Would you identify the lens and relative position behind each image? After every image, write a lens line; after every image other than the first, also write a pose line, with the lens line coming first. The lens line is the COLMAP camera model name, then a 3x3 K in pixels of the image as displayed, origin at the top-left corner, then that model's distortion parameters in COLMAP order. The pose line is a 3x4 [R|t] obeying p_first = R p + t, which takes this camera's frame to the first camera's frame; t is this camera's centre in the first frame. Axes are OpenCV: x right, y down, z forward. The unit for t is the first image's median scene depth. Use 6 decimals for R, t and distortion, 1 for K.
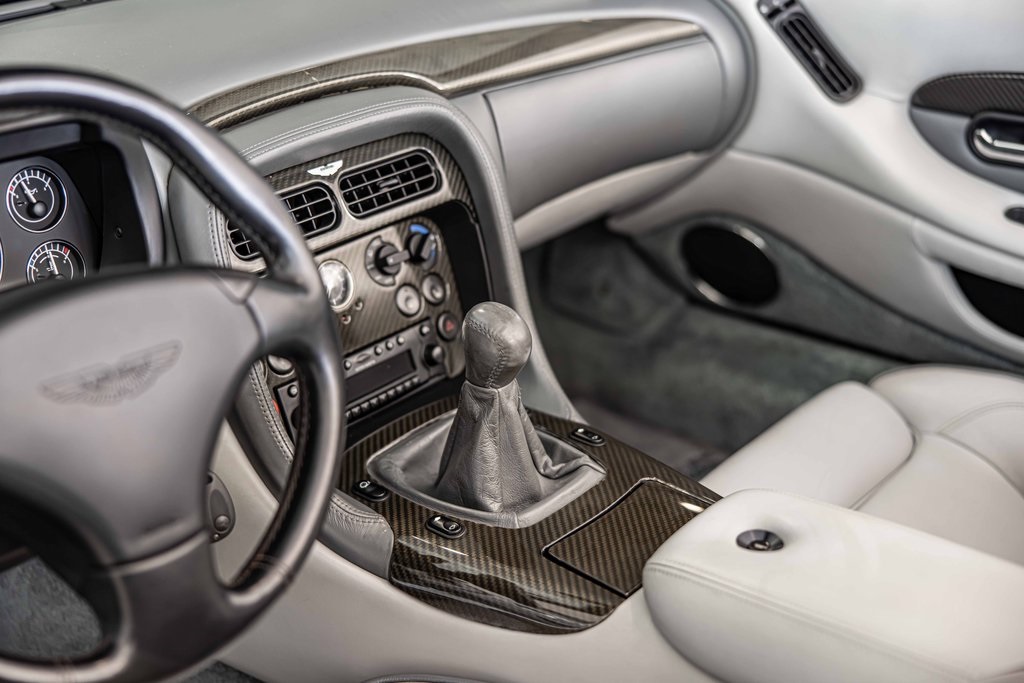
lens RADIAL K [[1489.1, 0, 513.0], [0, 1489.1, 340.7], [0, 0, 1]] dist [-0.028355, 0.000000]
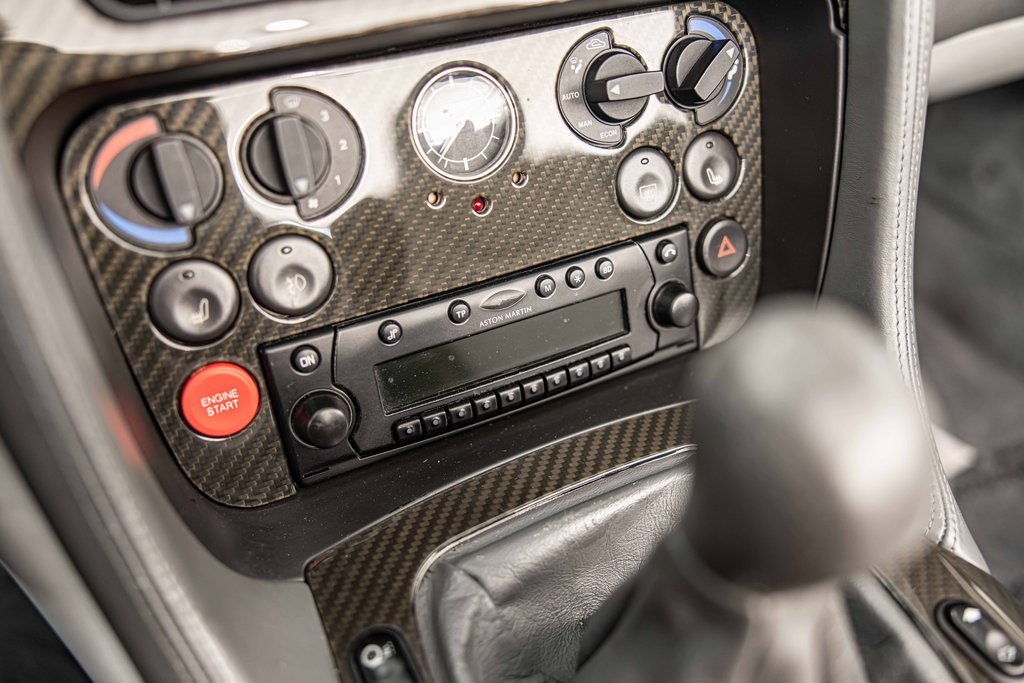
lens RADIAL K [[876.6, 0, 516.0], [0, 876.6, 342.2], [0, 0, 1]] dist [-0.003261, -0.005392]
pose [[0.921980, 0.249808, -0.295888, -0.014281], [-0.170522, 0.947934, 0.268966, -0.047300], [0.347672, -0.197526, 0.916574, 0.733483]]
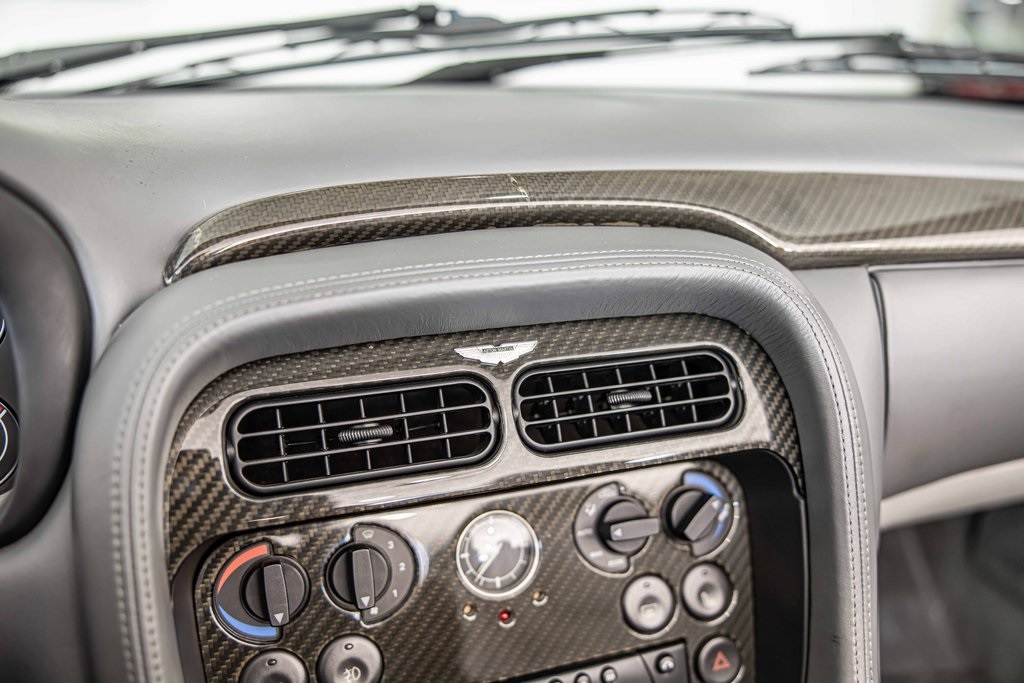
lens RADIAL K [[876.6, 0, 513.6], [0, 876.6, 343.3], [0, 0, 1]] dist [-0.003261, -0.005392]
pose [[0.855642, 0.168145, -0.489494, 0.033299], [-0.218862, 0.974585, -0.047796, -0.097863], [0.469016, 0.148028, 0.870696, 0.678995]]
